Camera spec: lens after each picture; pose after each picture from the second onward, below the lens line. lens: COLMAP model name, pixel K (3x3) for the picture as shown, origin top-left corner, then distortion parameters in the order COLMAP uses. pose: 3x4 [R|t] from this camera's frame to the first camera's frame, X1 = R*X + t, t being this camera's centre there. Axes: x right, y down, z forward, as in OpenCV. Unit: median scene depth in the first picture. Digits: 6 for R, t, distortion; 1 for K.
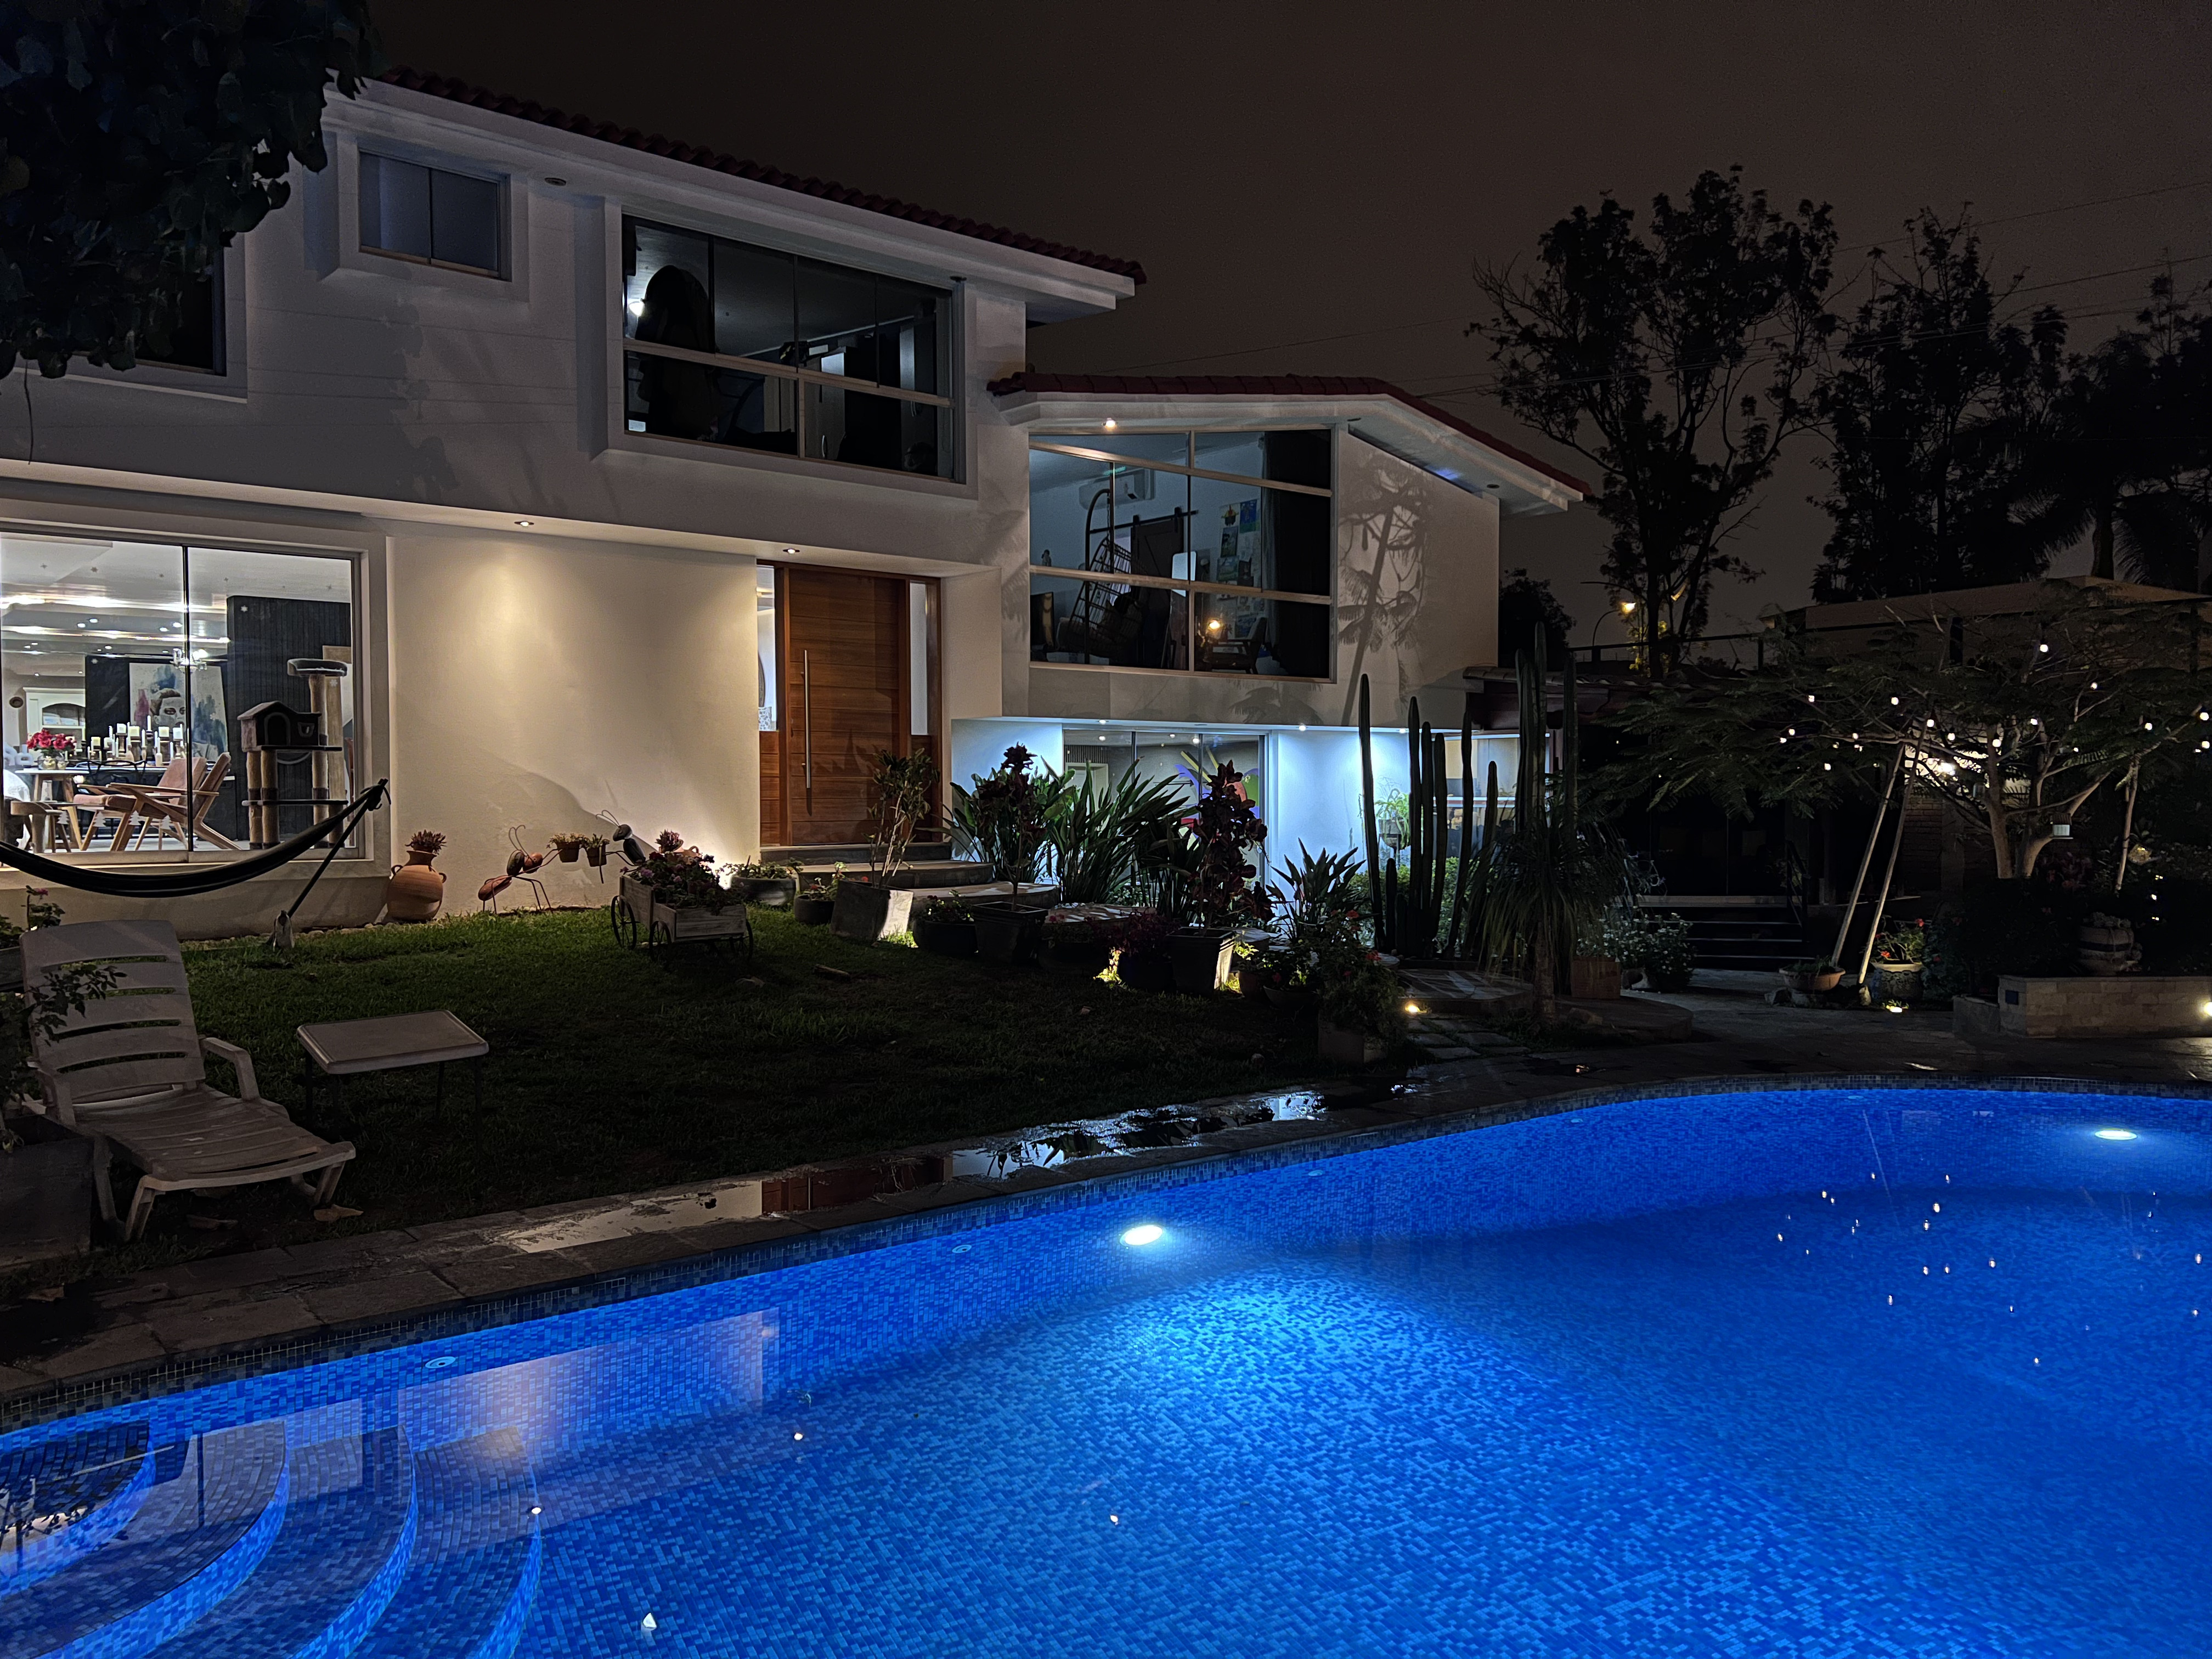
lens RADIAL K [[1671.6, 0, 1168.5], [0, 1671.6, 822.8], [0, 0, 1]] dist [0.005582, -0.002504]
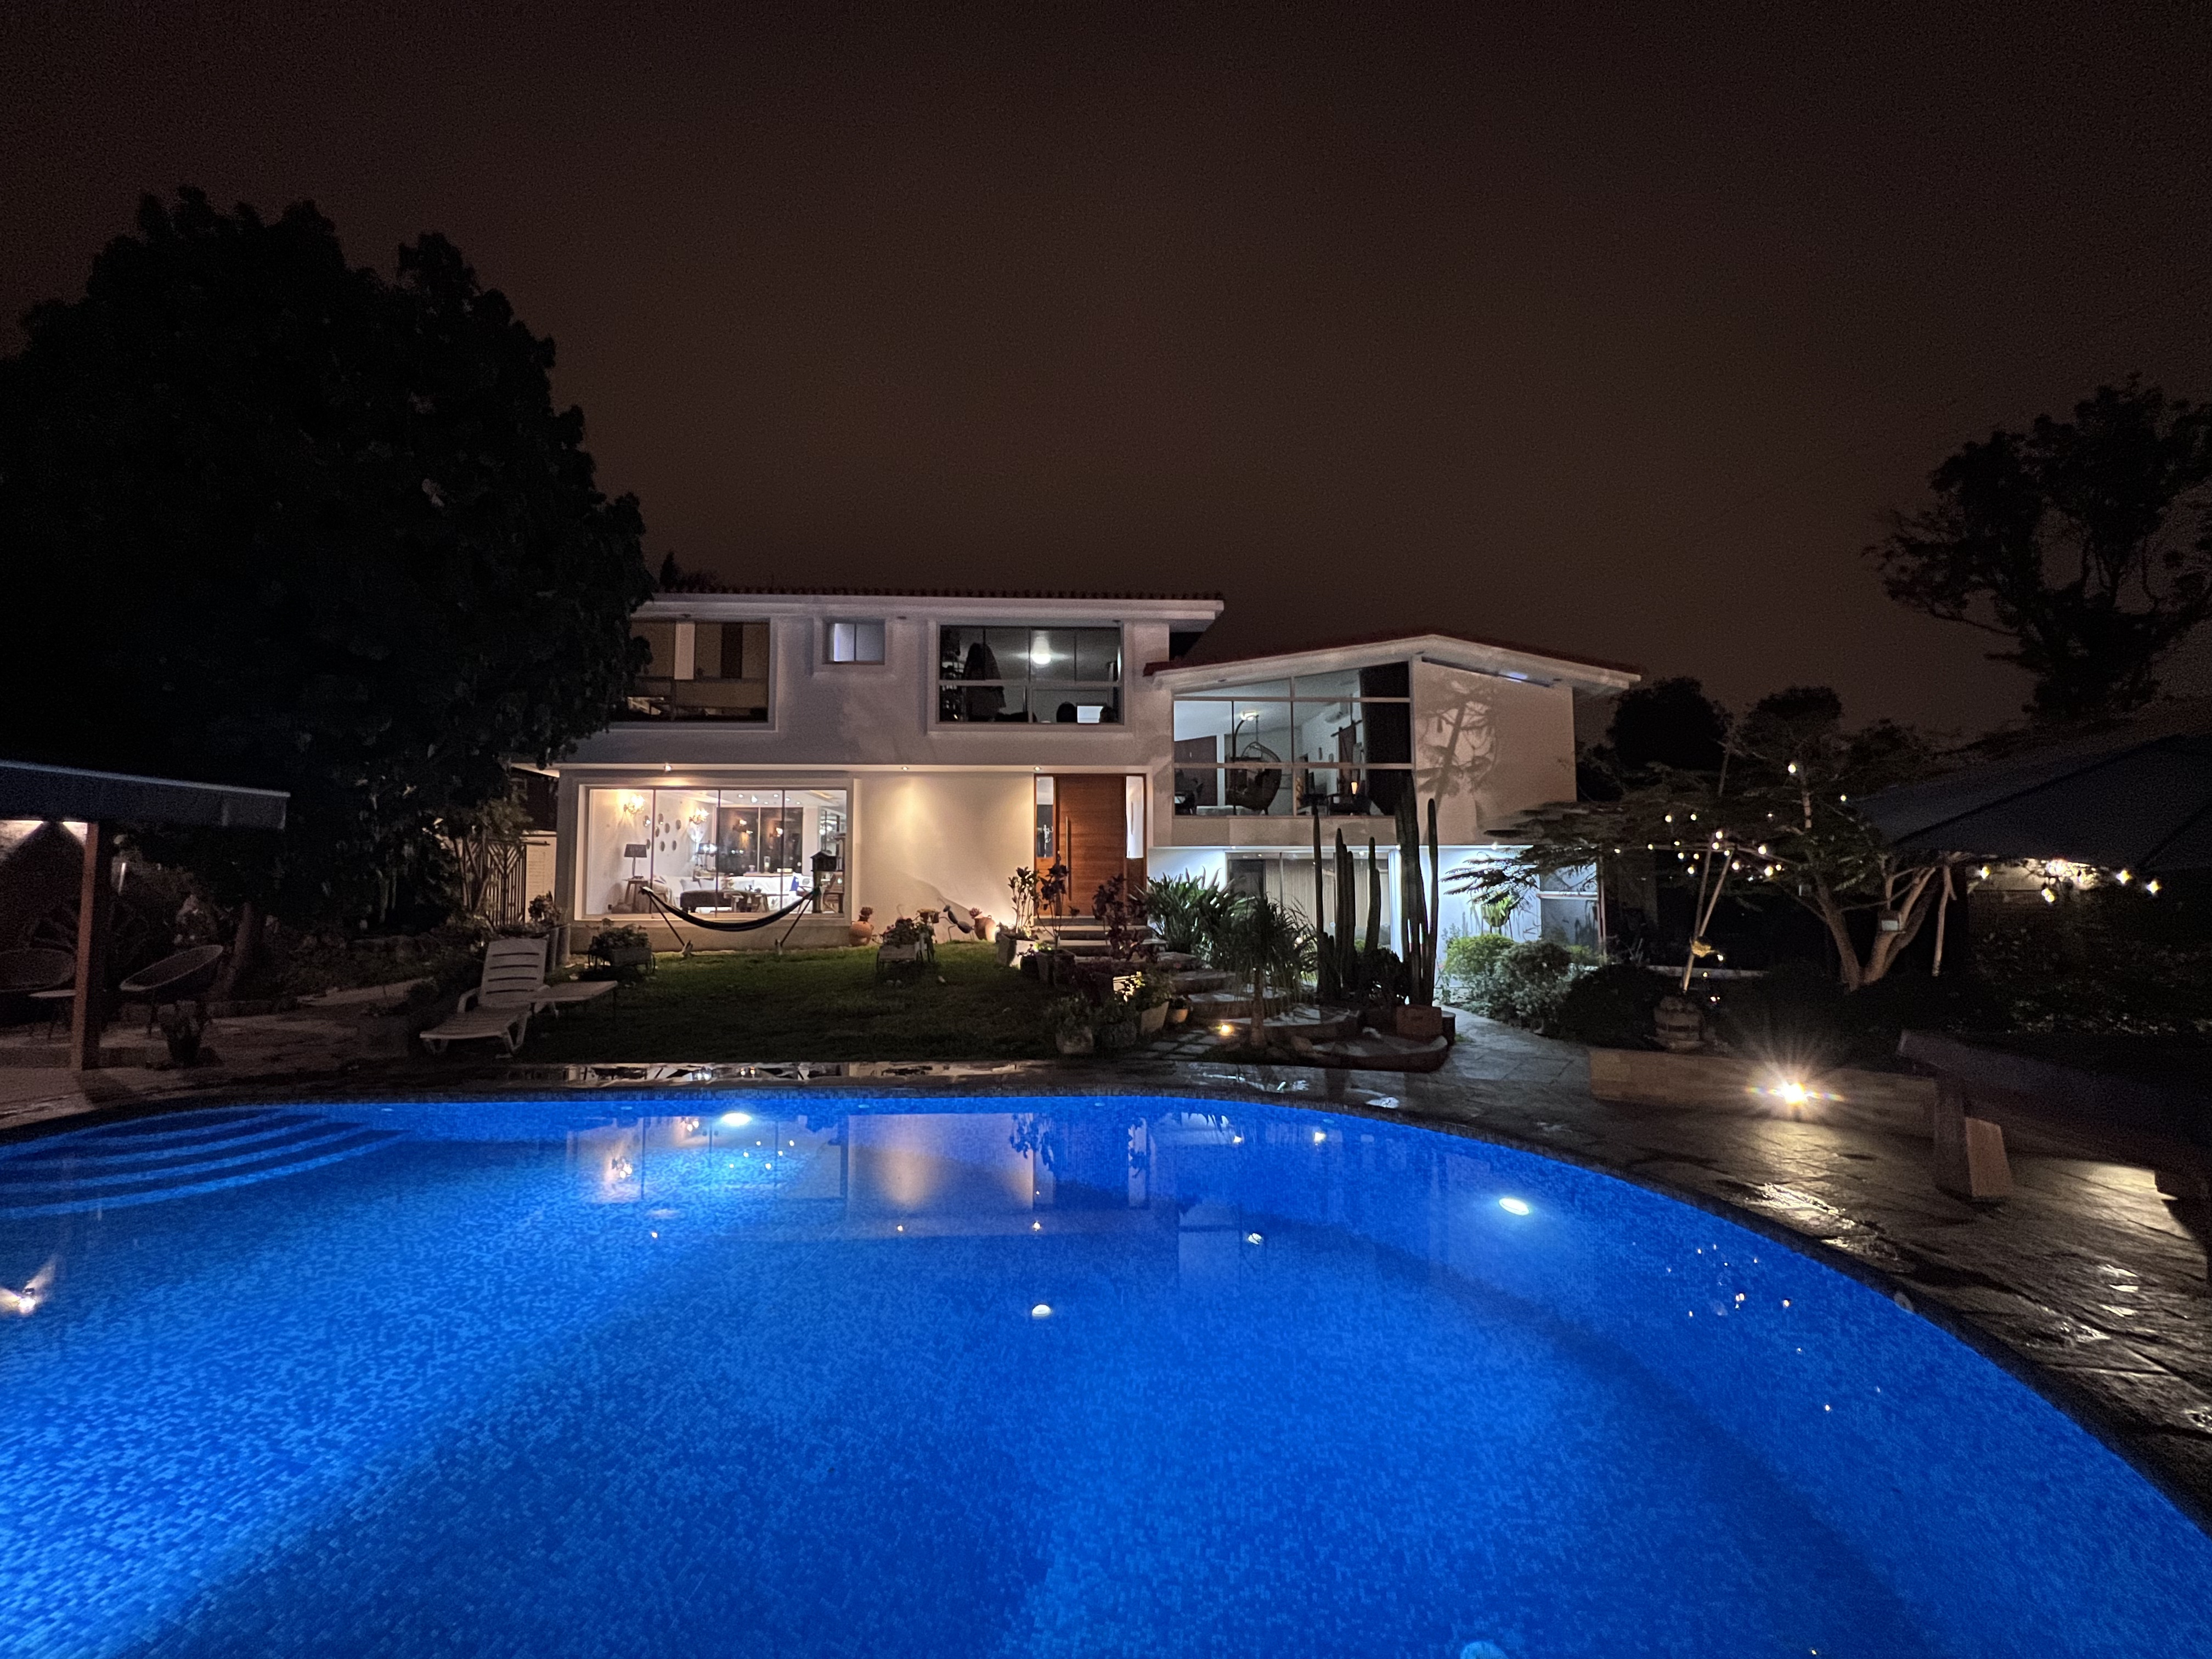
lens RADIAL K [[884.5, 0, 1106.0], [0, 884.5, 829.5], [0, 0, 1]] dist [-0.009885, 0.000084]
pose [[0.787079, -0.038103, -0.615674, 0.457028], [-0.010640, 0.997103, -0.075311, -0.008285], [0.616760, 0.065826, 0.784394, 0.198612]]
